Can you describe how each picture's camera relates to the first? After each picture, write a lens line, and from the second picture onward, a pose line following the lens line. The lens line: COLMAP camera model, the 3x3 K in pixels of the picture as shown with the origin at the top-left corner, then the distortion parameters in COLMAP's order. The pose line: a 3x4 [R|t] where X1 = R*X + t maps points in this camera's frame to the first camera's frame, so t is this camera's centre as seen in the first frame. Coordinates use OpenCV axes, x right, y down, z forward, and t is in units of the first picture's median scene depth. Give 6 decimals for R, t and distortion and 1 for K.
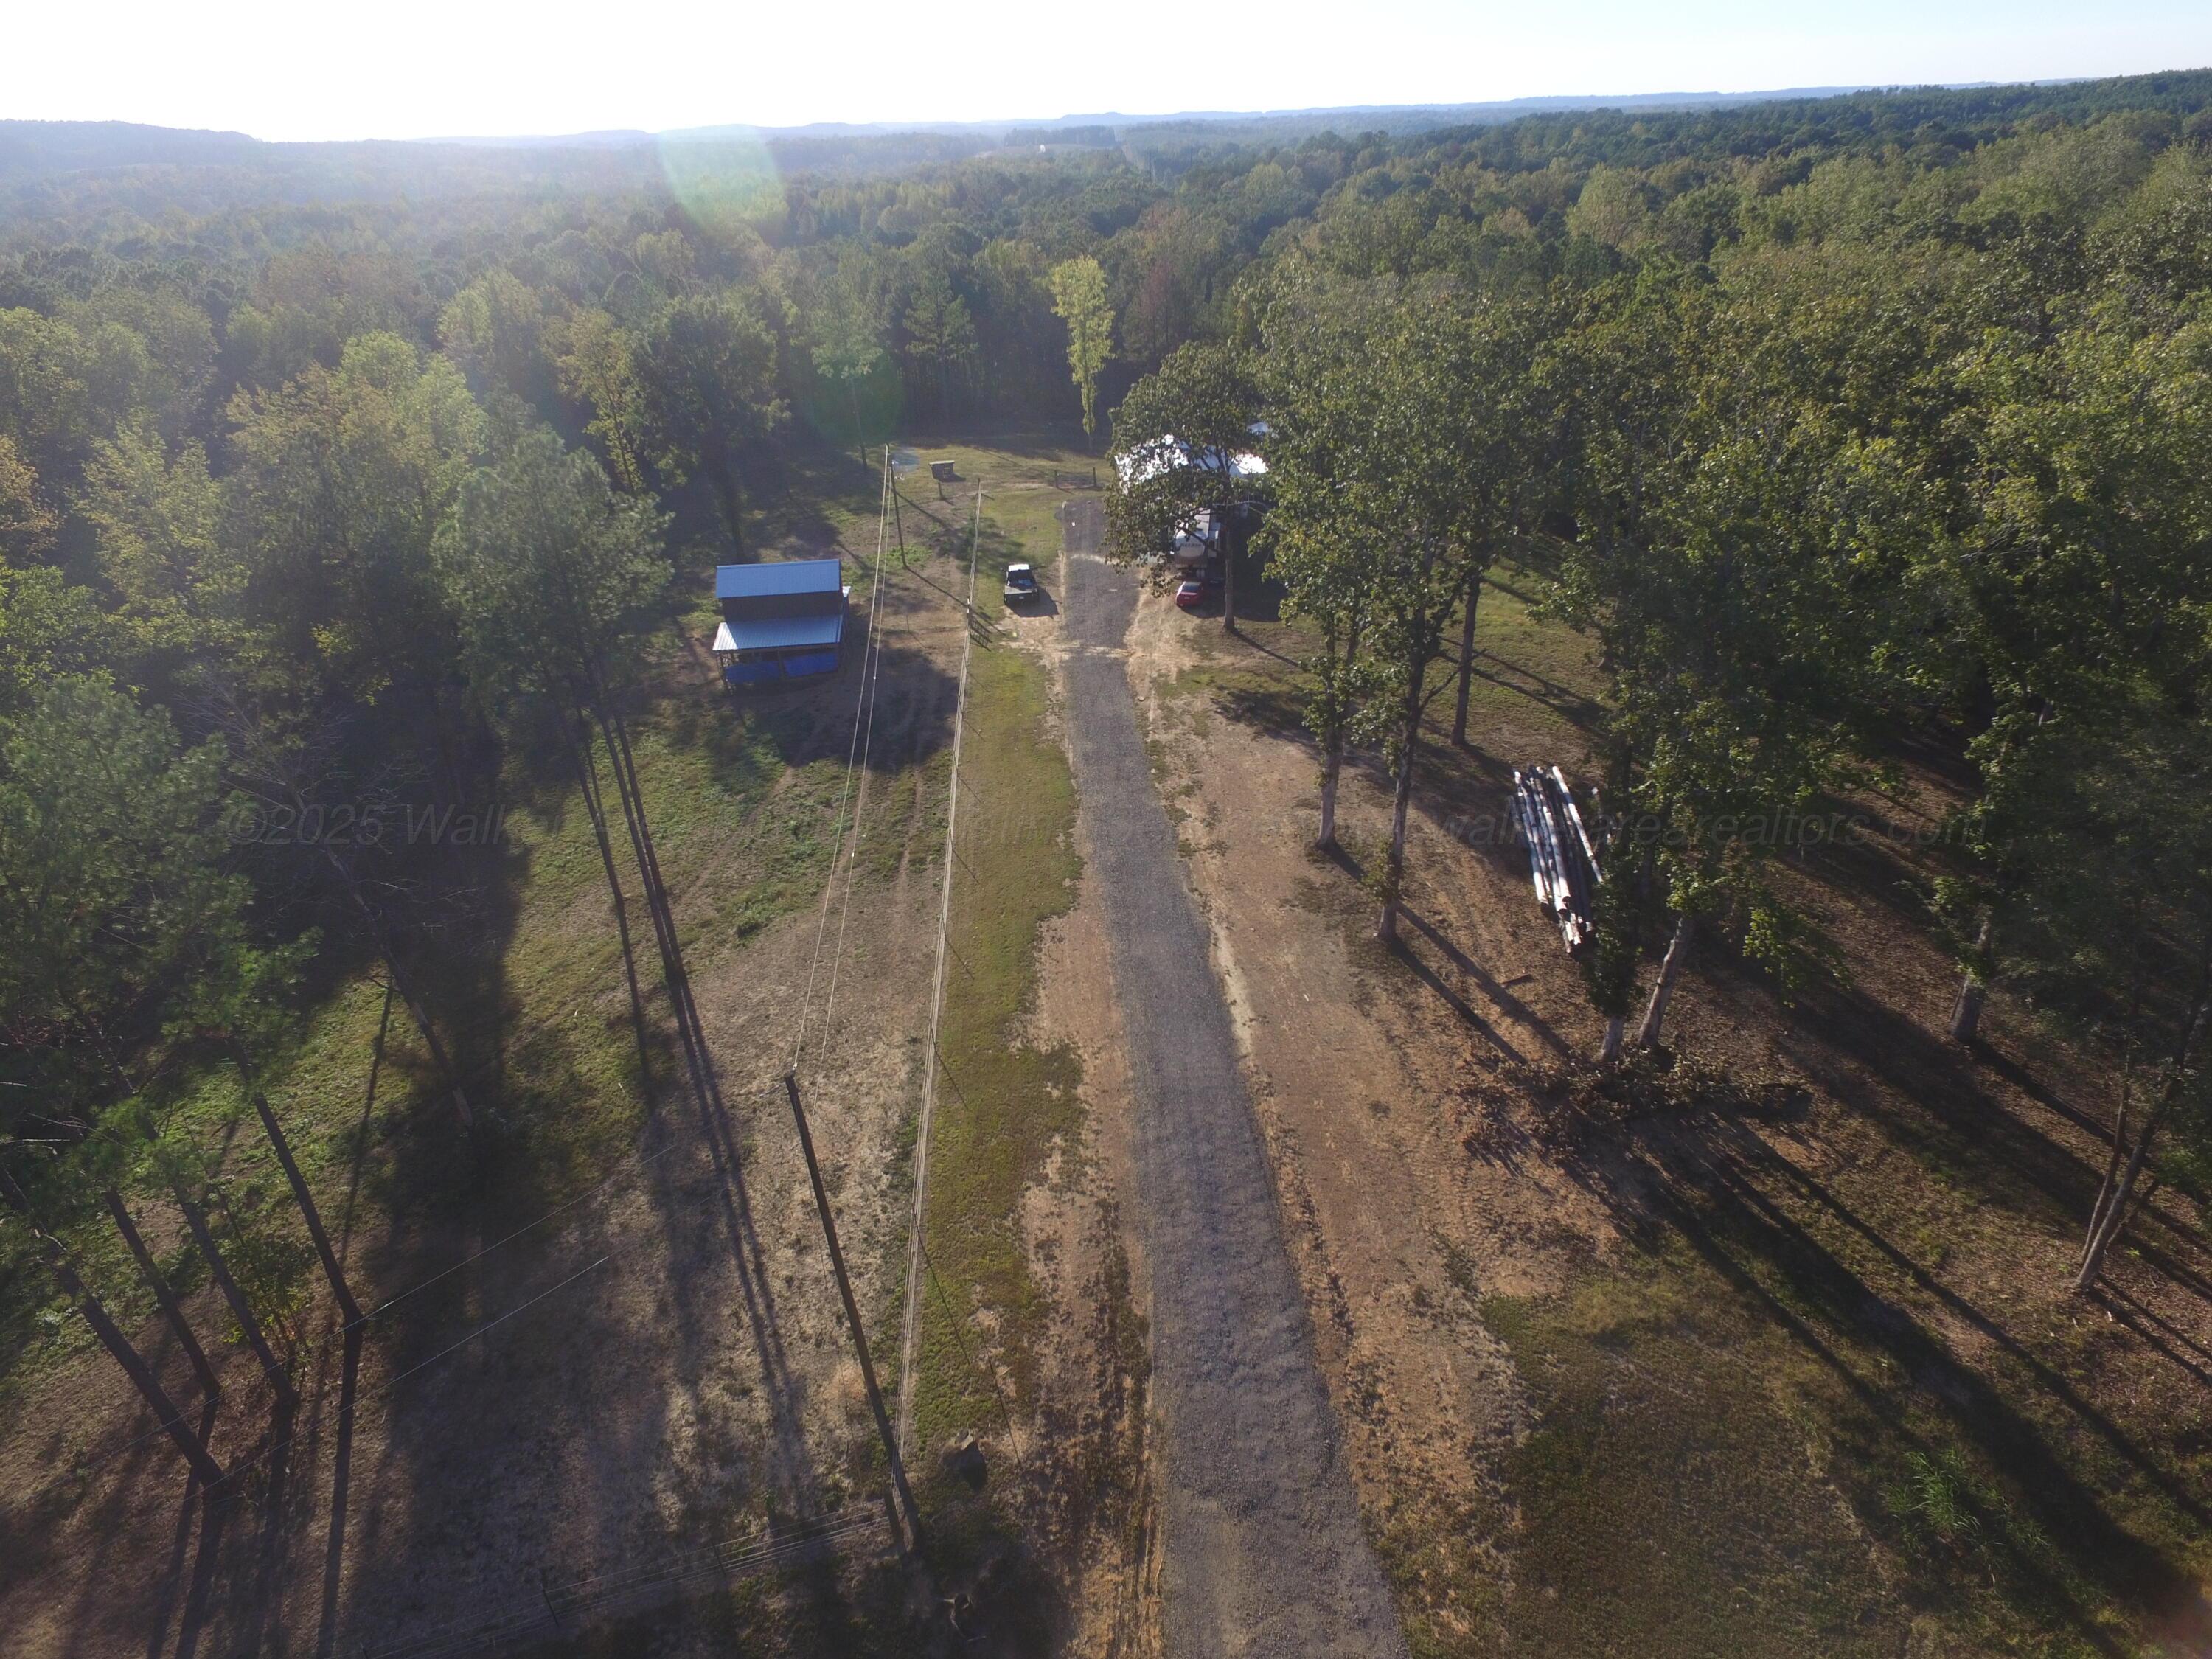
lens RADIAL K [[1305.0, 0, 1109.7], [0, 1305.0, 797.6], [0, 0, 1]] dist [-0.000740, 0.001149]
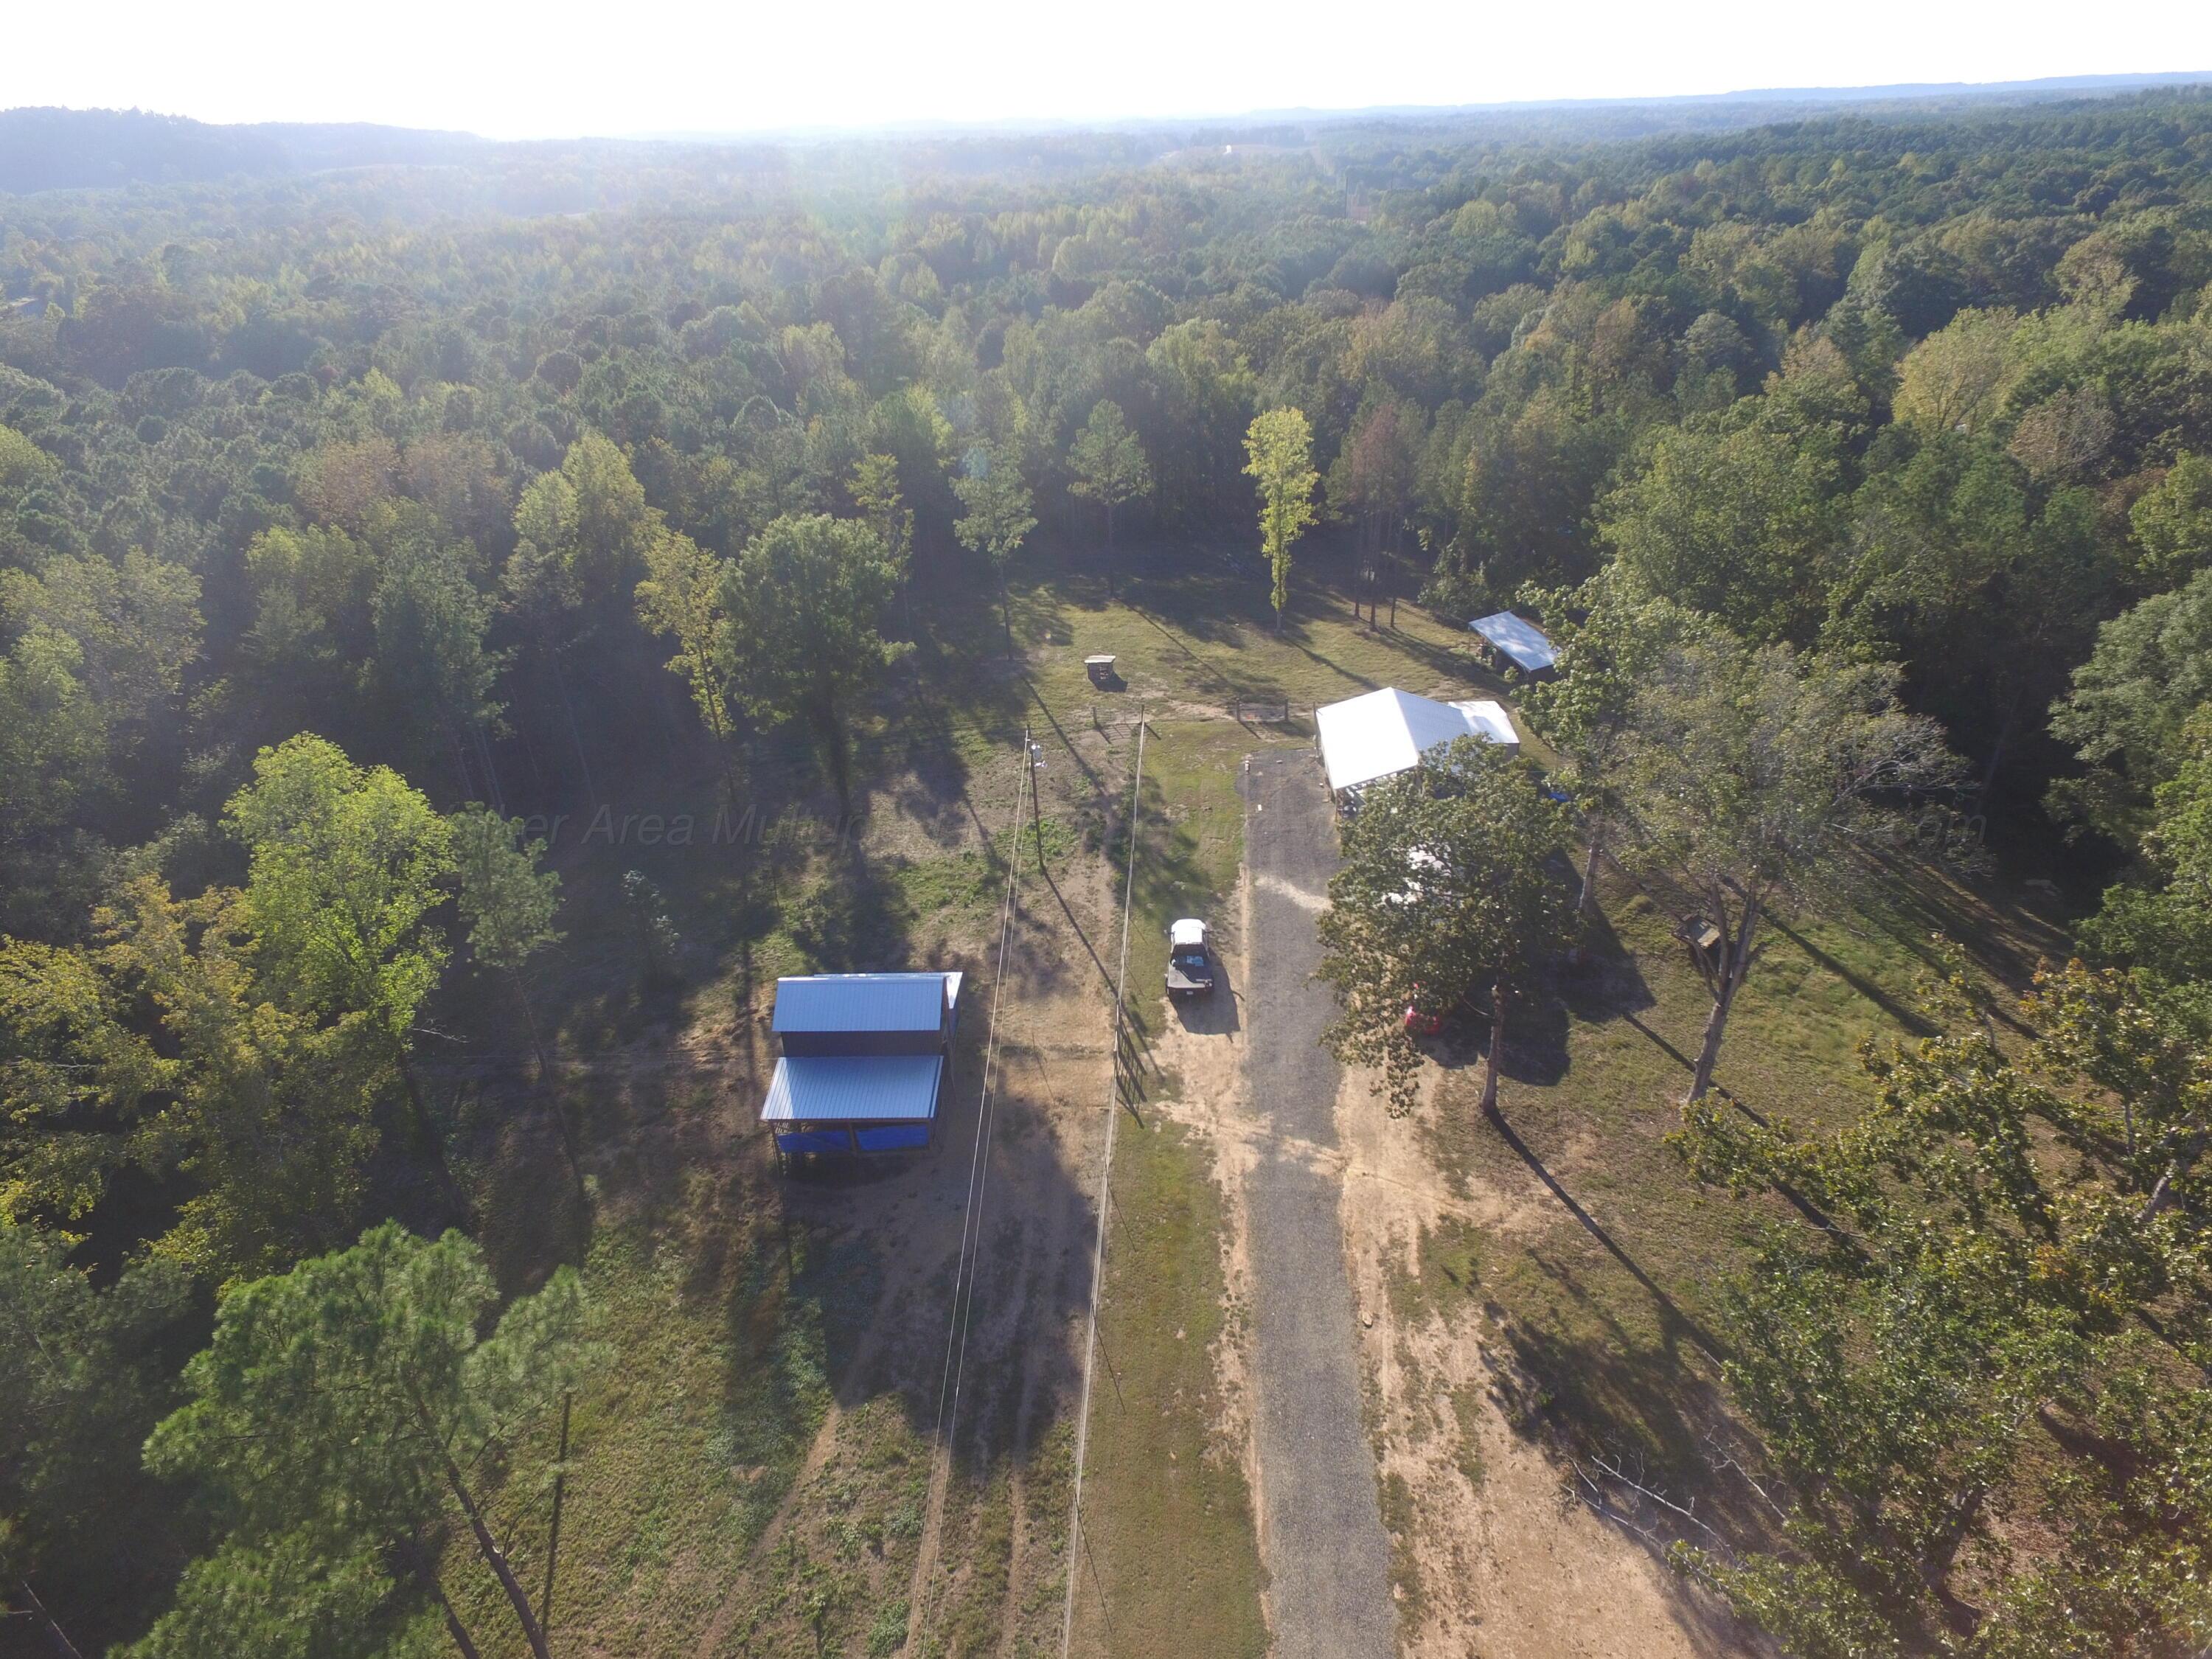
lens RADIAL K [[1296.4, 0, 1098.7], [0, 1296.4, 794.6], [0, 0, 1]] dist [-0.013525, 0.020243]
pose [[0.990936, 0.062505, -0.118906, -0.038116], [-0.061619, 0.998038, 0.011118, -0.264979], [0.119368, -0.003691, 0.992843, 0.265945]]
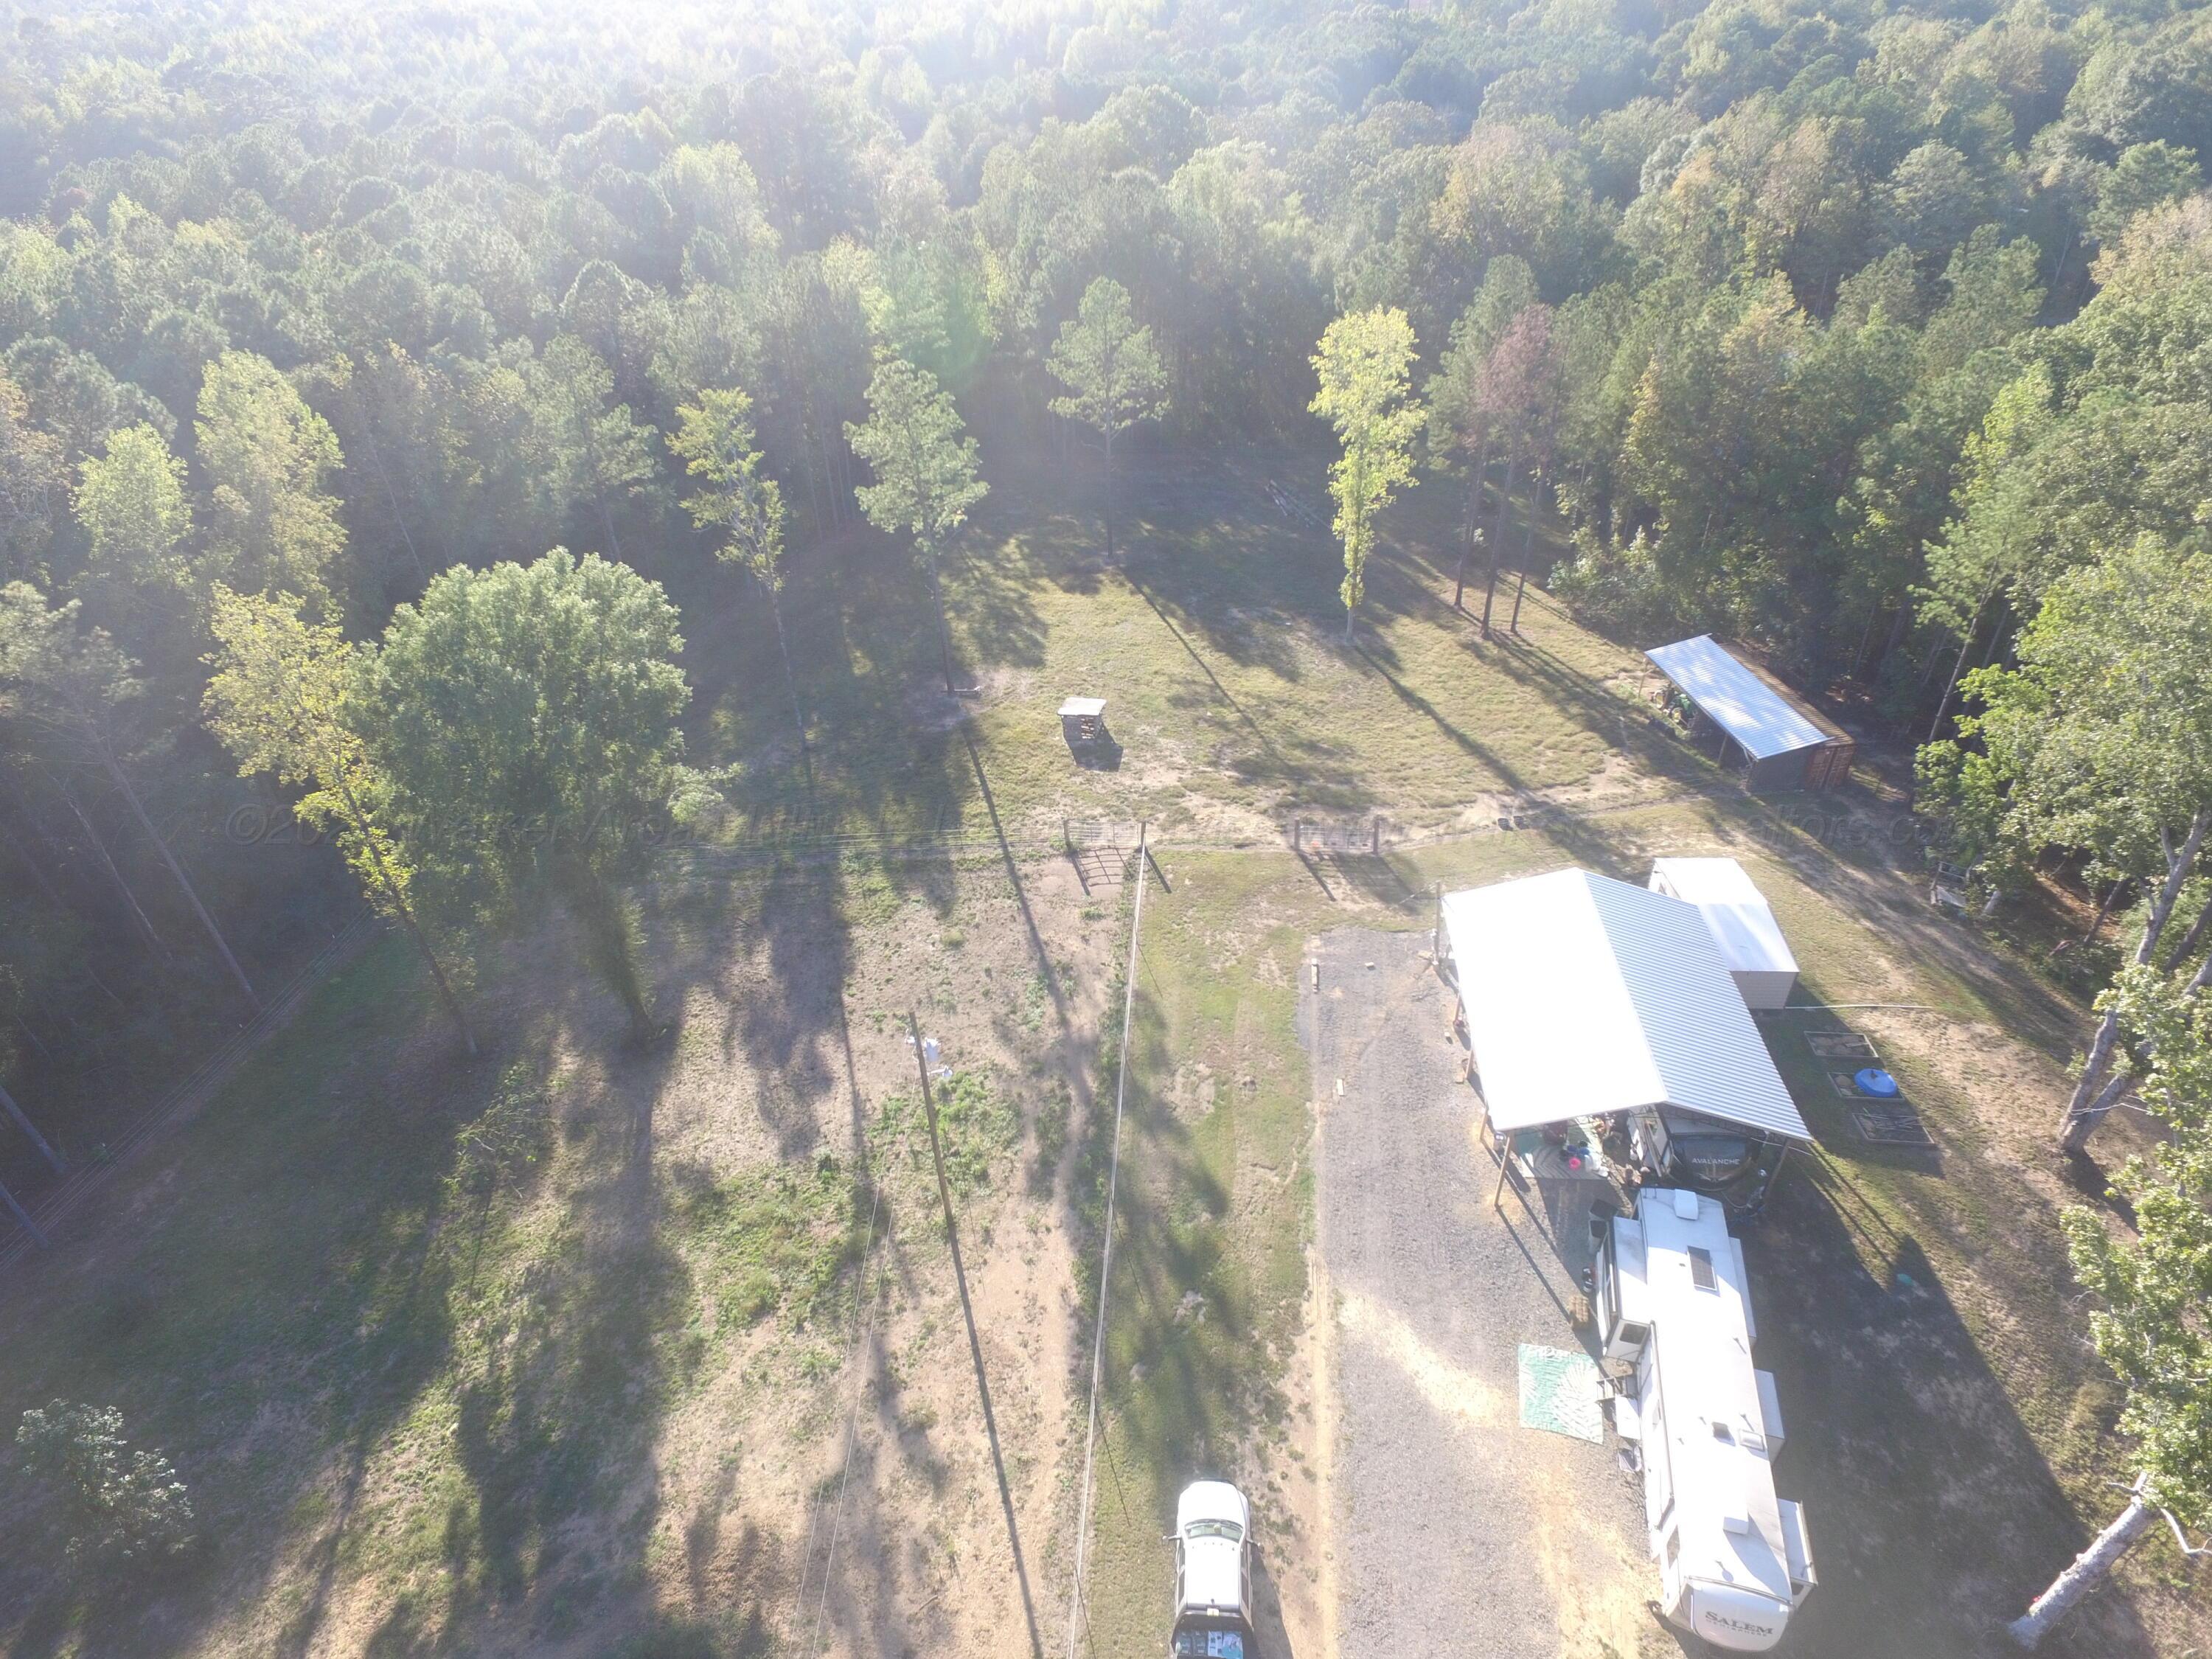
lens RADIAL K [[1296.4, 0, 1098.7], [0, 1296.4, 794.6], [0, 0, 1]] dist [-0.013525, 0.020243]
pose [[0.988282, 0.096731, -0.118075, -0.080011], [-0.080289, 0.987334, 0.136842, -0.434280], [0.129817, -0.125758, 0.983531, 0.686836]]
